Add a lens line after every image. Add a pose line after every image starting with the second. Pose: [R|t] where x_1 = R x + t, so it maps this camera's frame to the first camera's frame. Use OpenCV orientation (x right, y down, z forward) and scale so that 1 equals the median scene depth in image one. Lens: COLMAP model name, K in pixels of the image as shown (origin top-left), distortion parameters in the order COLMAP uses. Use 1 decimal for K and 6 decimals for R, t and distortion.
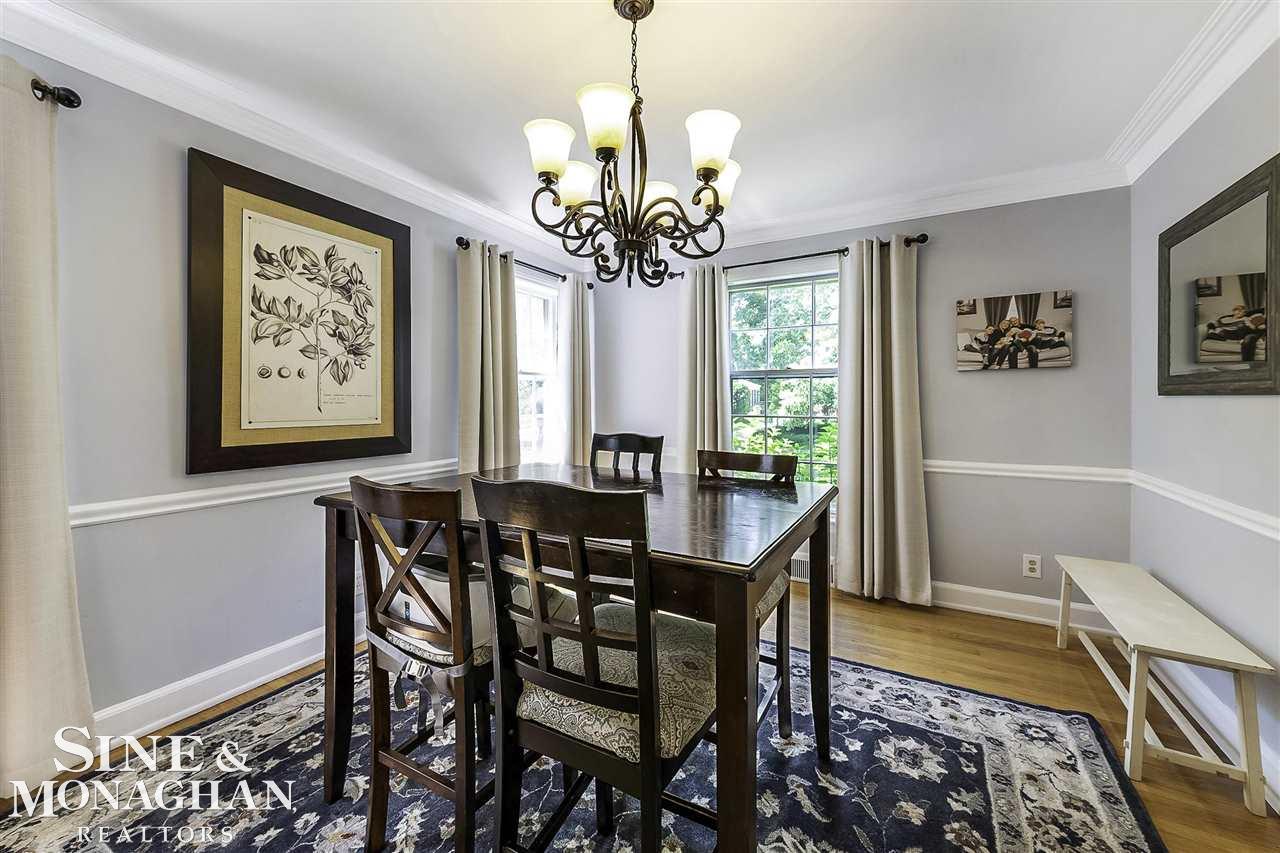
lens RADIAL K [[508.2, 0, 637.5], [0, 508.2, 397.1], [0, 0, 1]] dist [0.008090, -0.000070]
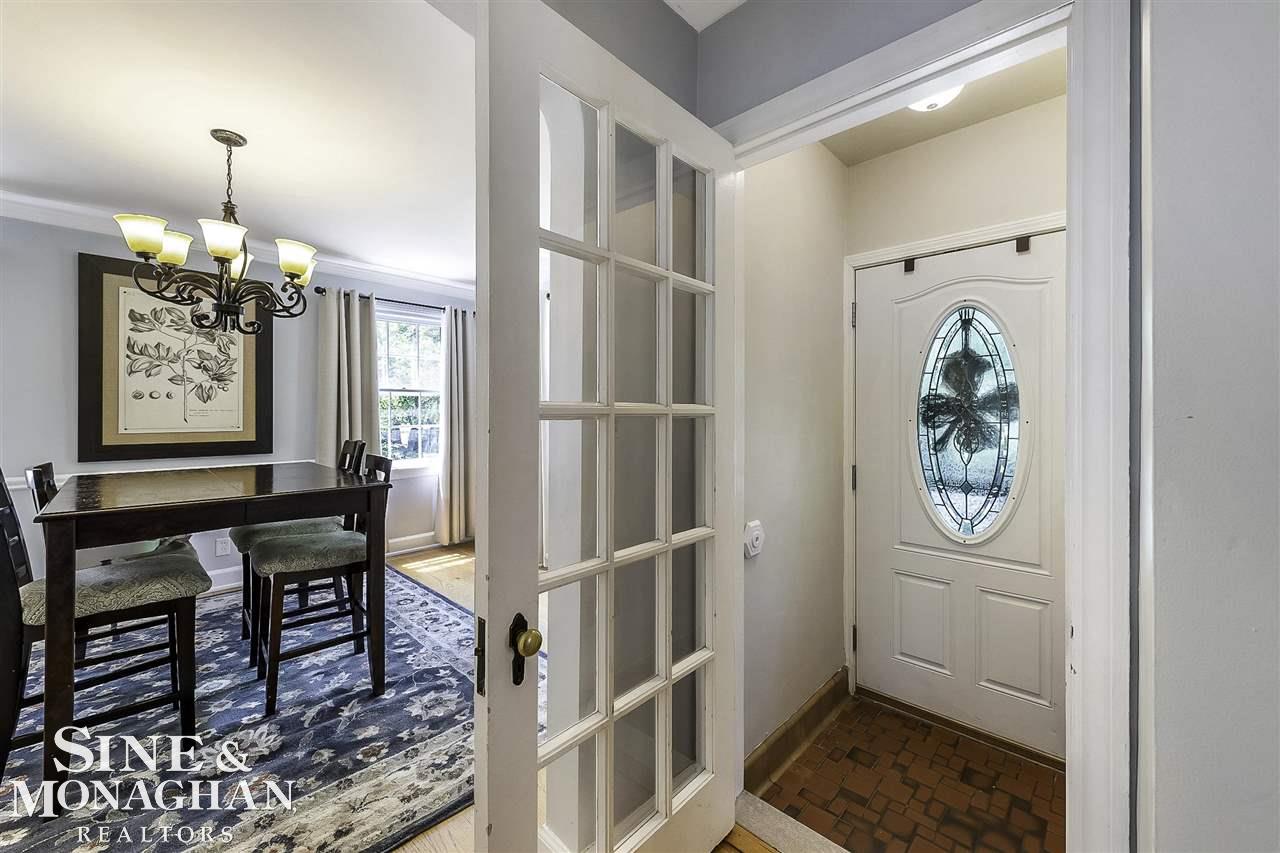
lens RADIAL K [[515.2, 0, 644.8], [0, 515.2, 404.8], [0, 0, 1]] dist [-0.000486, -0.000292]
pose [[0.966697, -0.001855, -0.255916, 1.044970], [0.000910, 0.999992, -0.003813, -0.013170], [0.255921, 0.003453, 0.966692, -0.063667]]
